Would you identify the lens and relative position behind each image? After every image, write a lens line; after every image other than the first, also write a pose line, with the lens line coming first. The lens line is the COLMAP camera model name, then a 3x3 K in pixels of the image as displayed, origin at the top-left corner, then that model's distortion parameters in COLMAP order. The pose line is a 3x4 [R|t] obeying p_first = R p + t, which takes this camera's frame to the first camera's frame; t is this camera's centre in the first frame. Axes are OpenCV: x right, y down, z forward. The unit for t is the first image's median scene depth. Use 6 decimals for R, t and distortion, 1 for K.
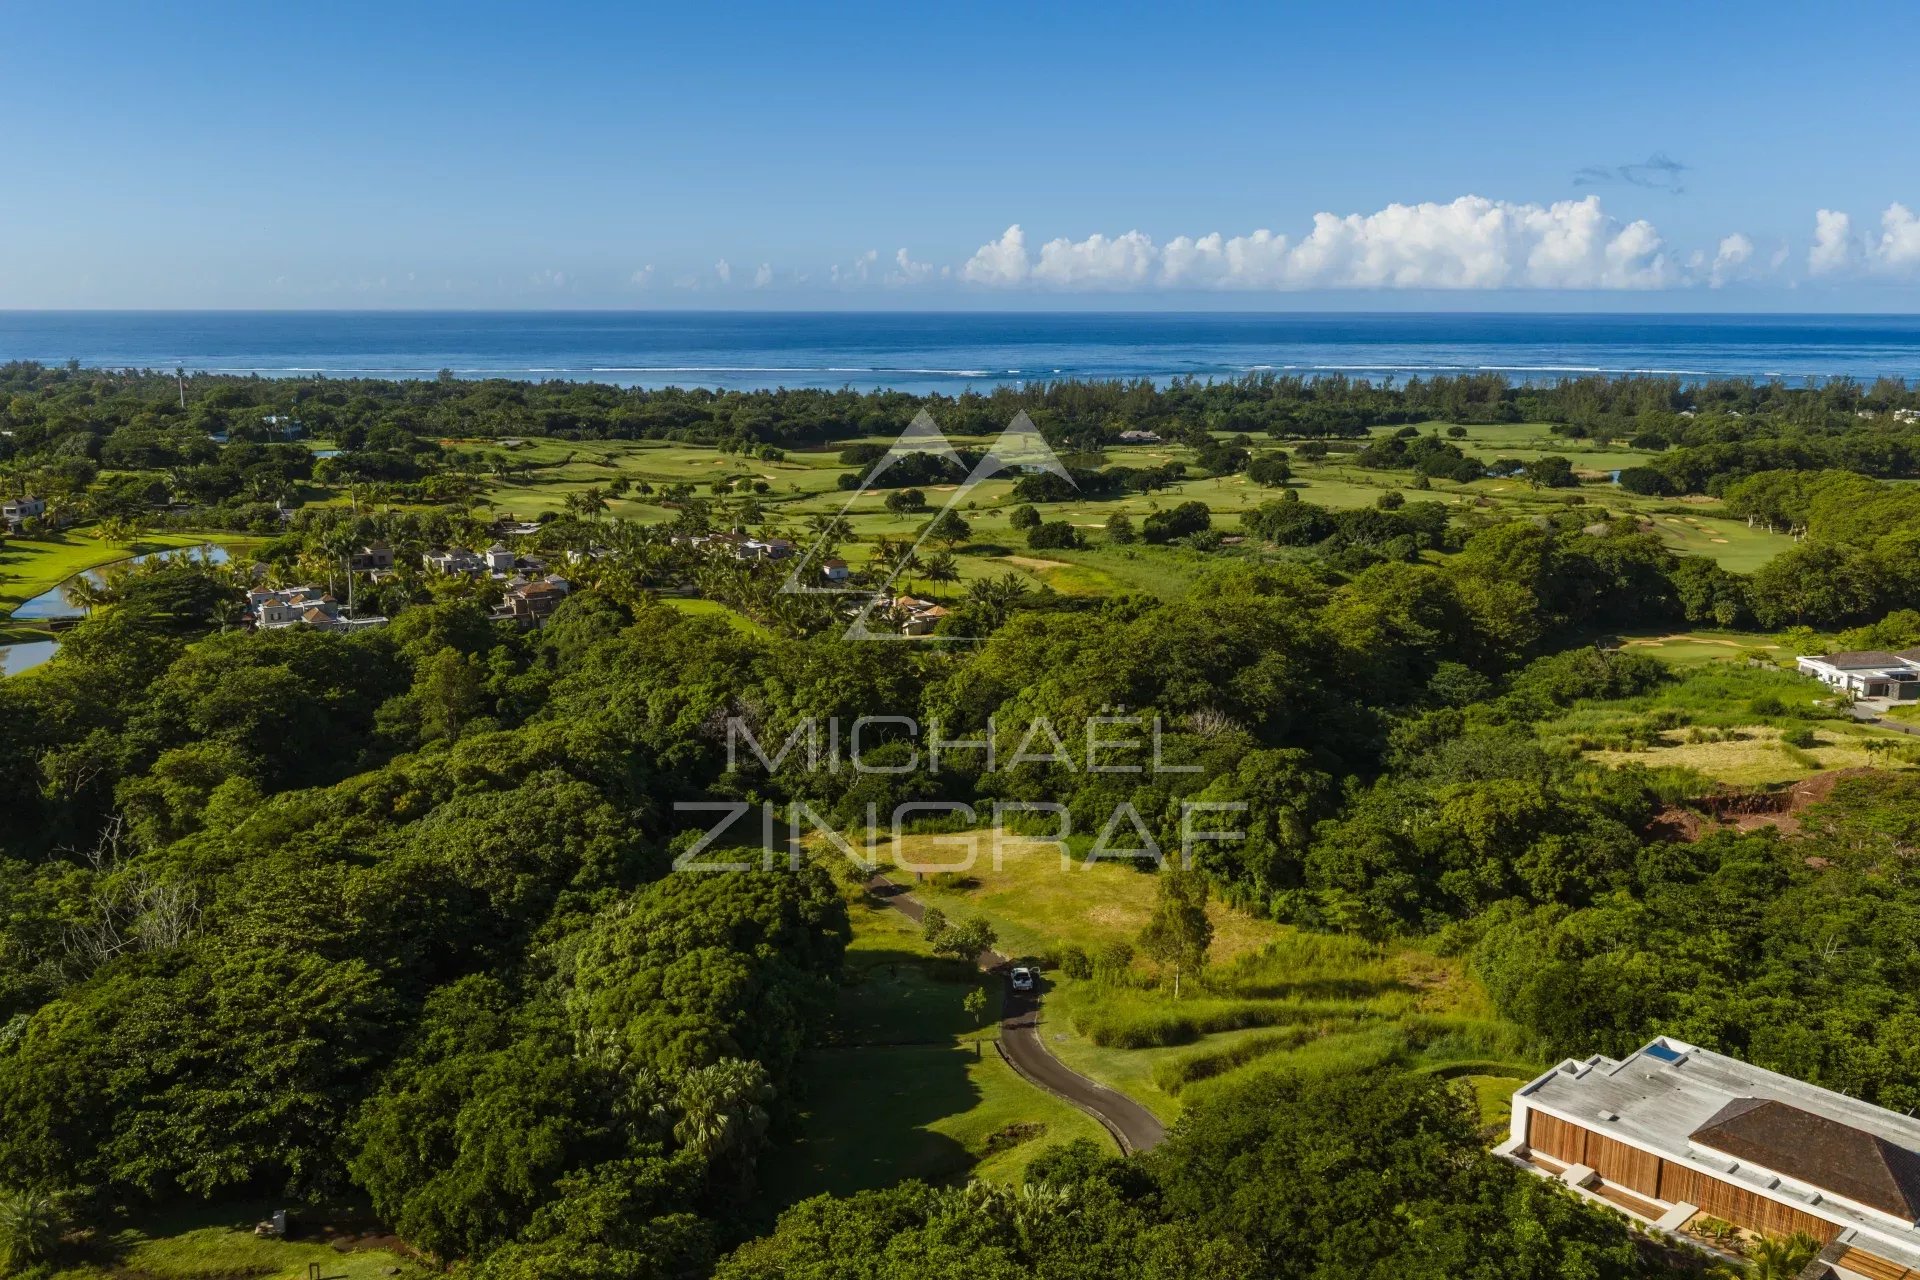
lens RADIAL K [[1621.0, 0, 960.0], [0, 1621.0, 640.0], [0, 0, 1]] dist [0.013027, -0.002362]
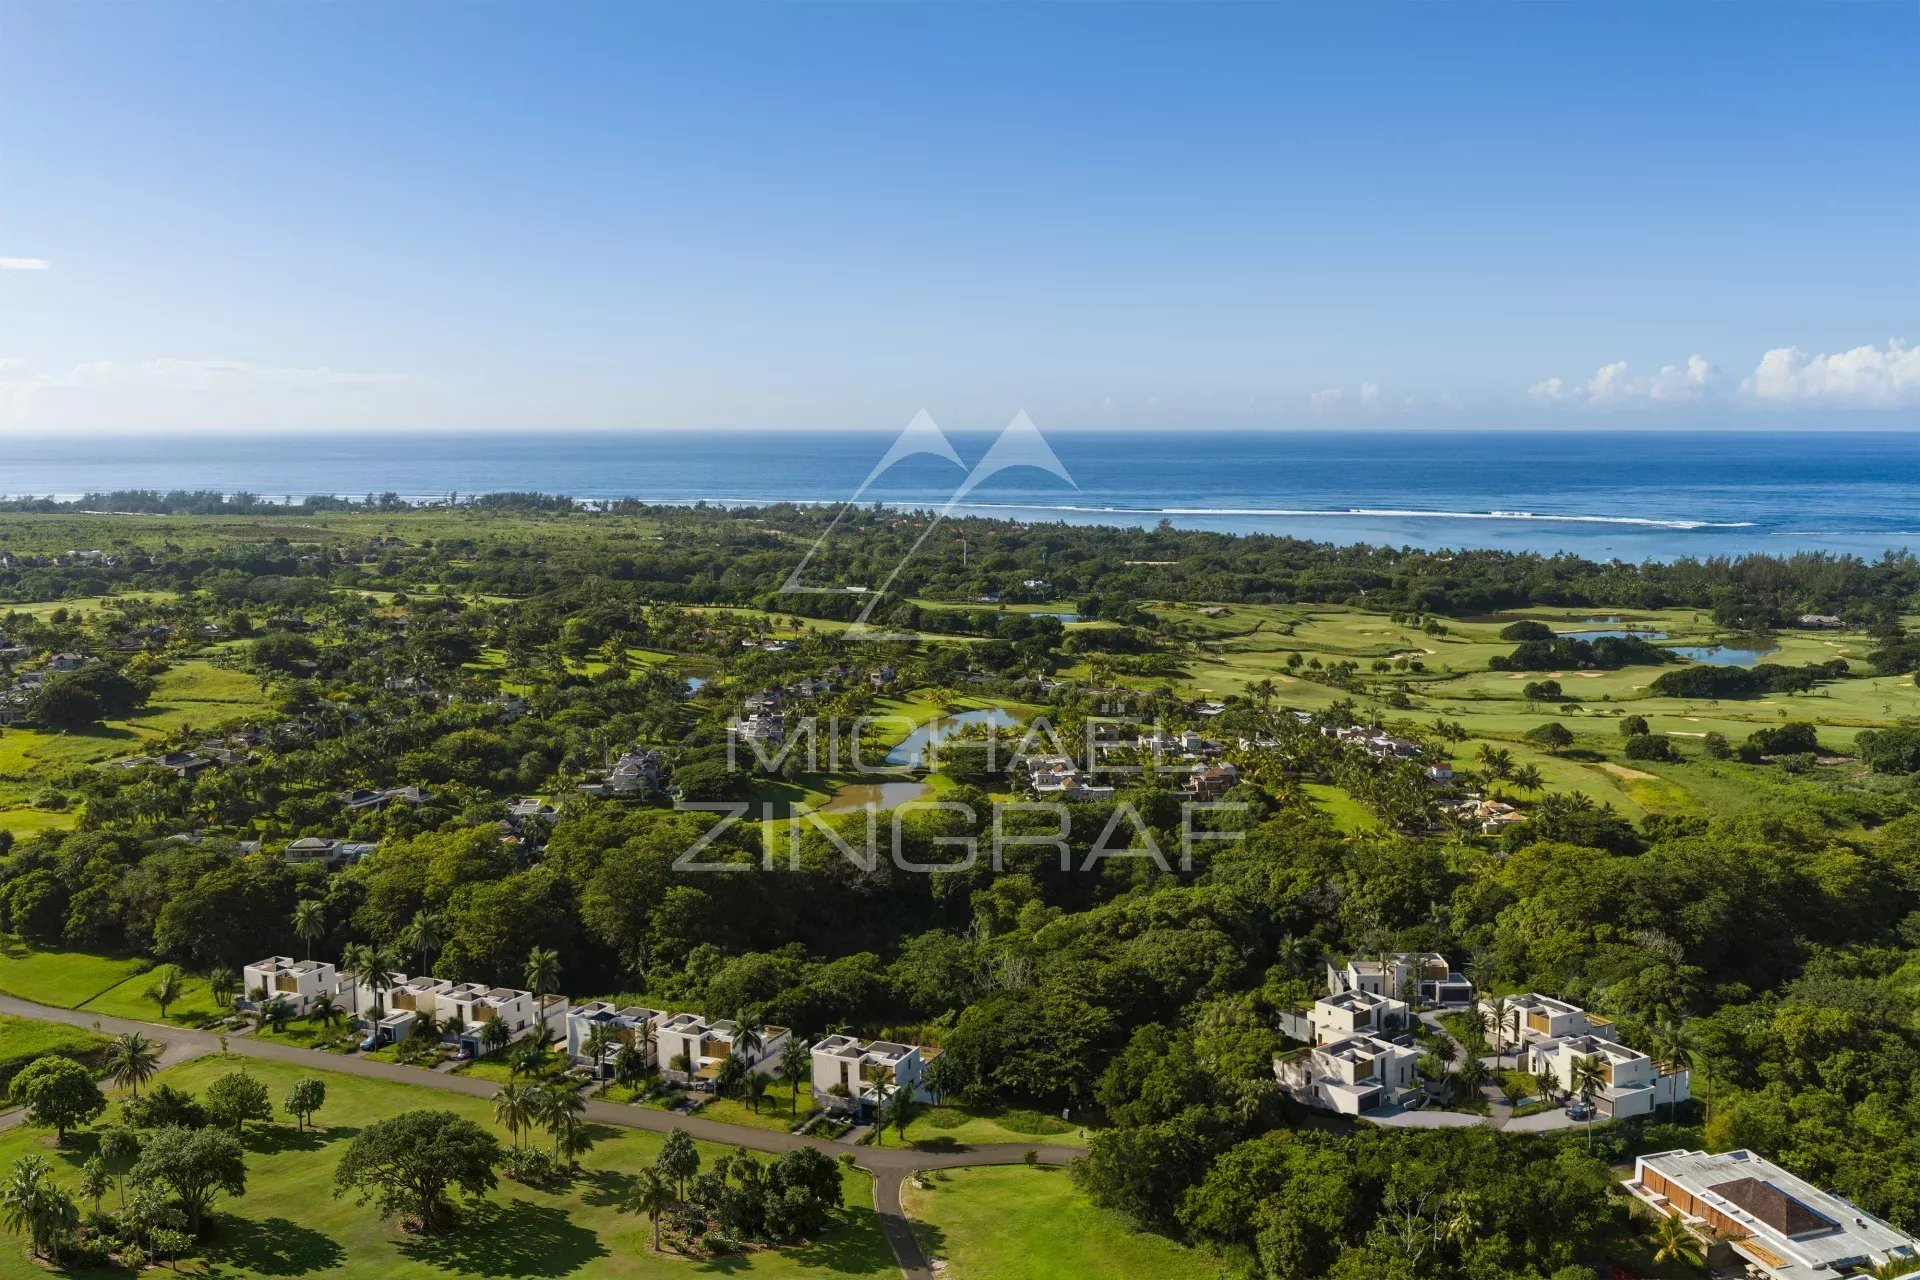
lens RADIAL K [[1588.0, 0, 960.0], [0, 1588.0, 640.0], [0, 0, 1]] dist [0.005724, -0.001504]
pose [[0.908664, 0.056668, -0.413665, 0.126192], [-0.084892, 0.995127, -0.050153, -0.069896], [0.408807, 0.080689, 0.909047, -0.433287]]
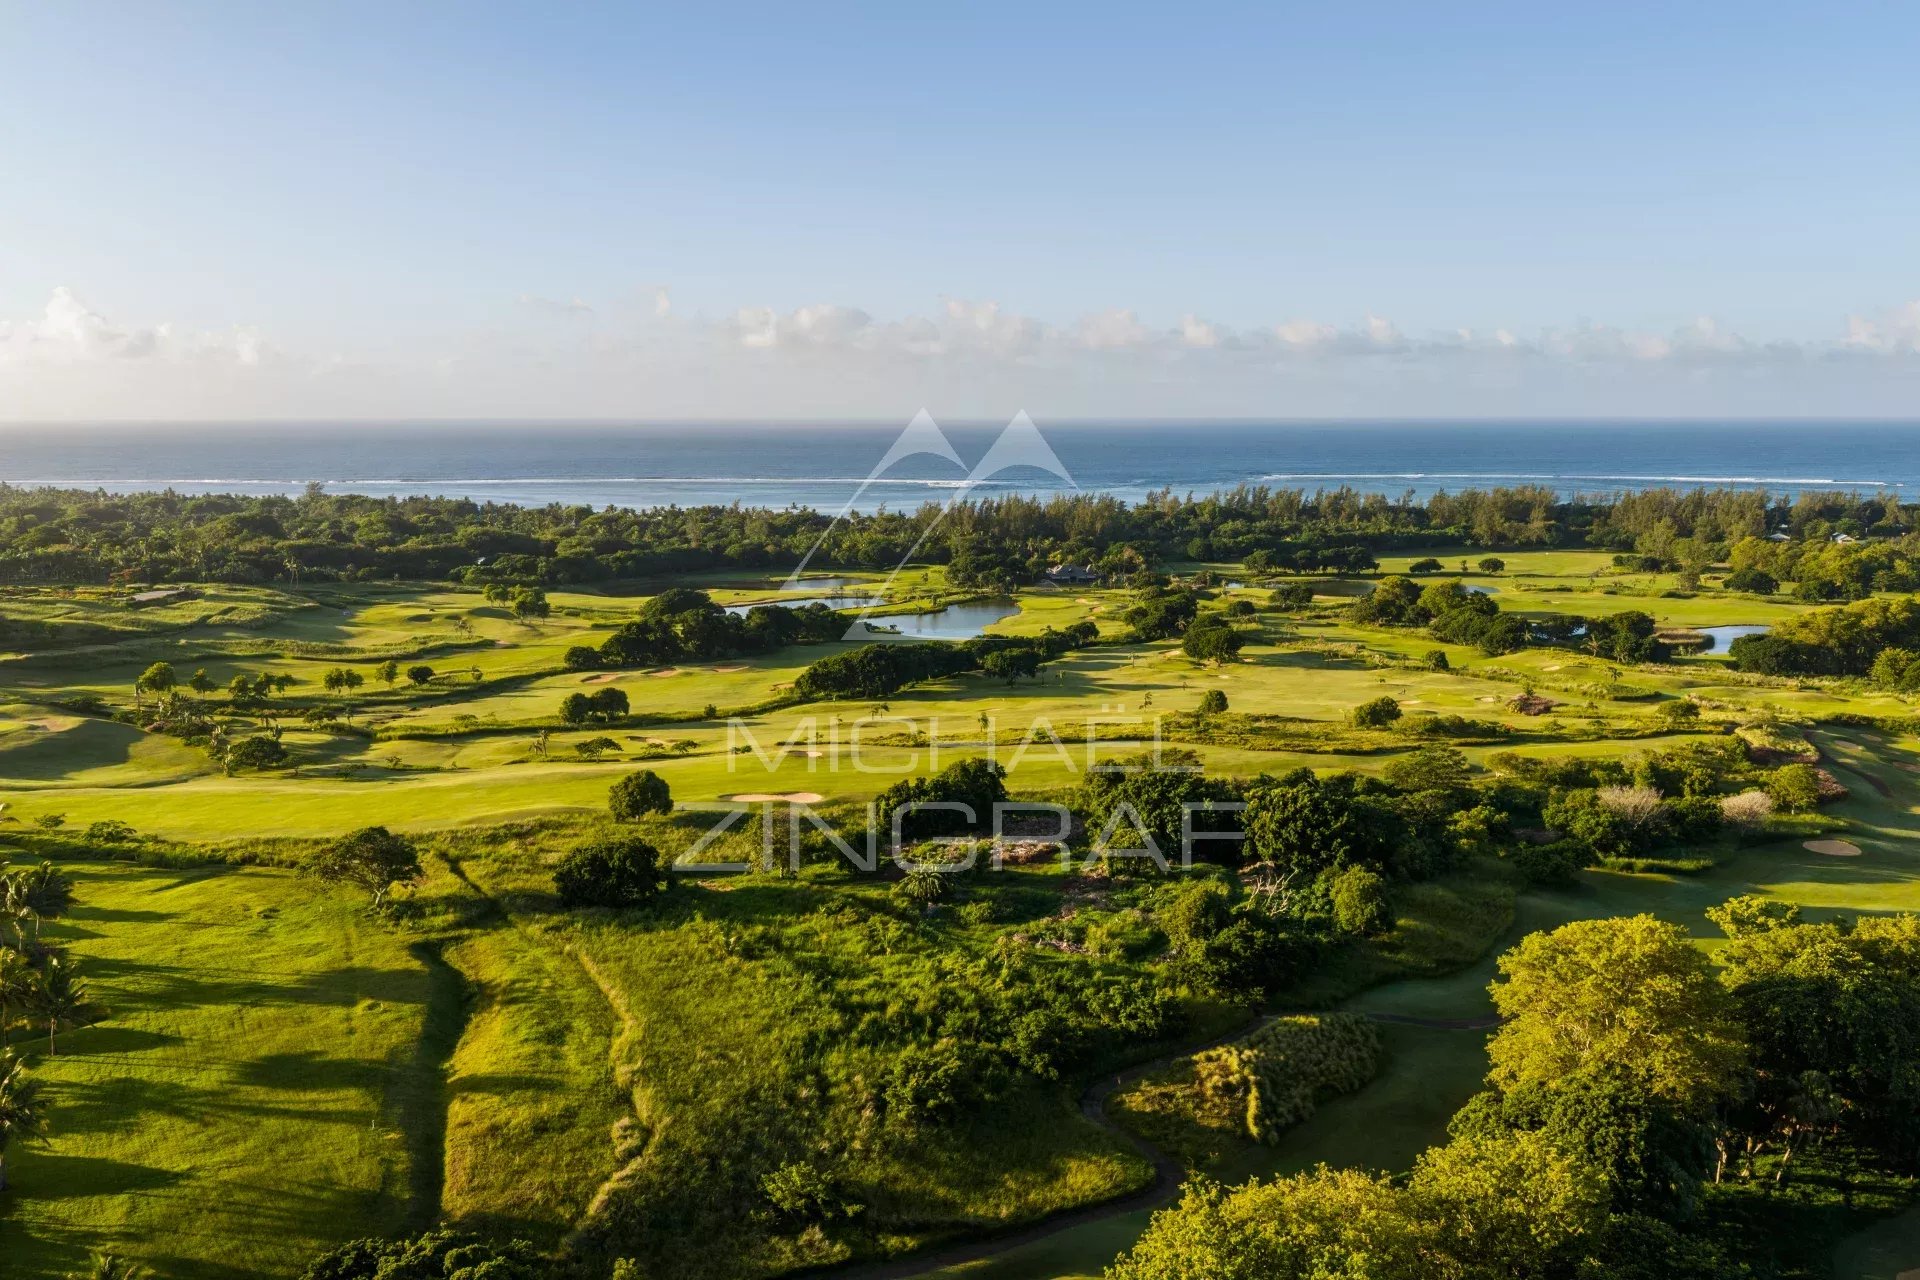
lens RADIAL K [[1621.0, 0, 960.0], [0, 1621.0, 640.0], [0, 0, 1]] dist [0.013027, -0.002362]
pose [[0.999659, -0.000884, -0.026109, 0.284723], [-0.000783, 0.997965, -0.063758, -0.166340], [0.026113, 0.063756, 0.997624, 0.879244]]
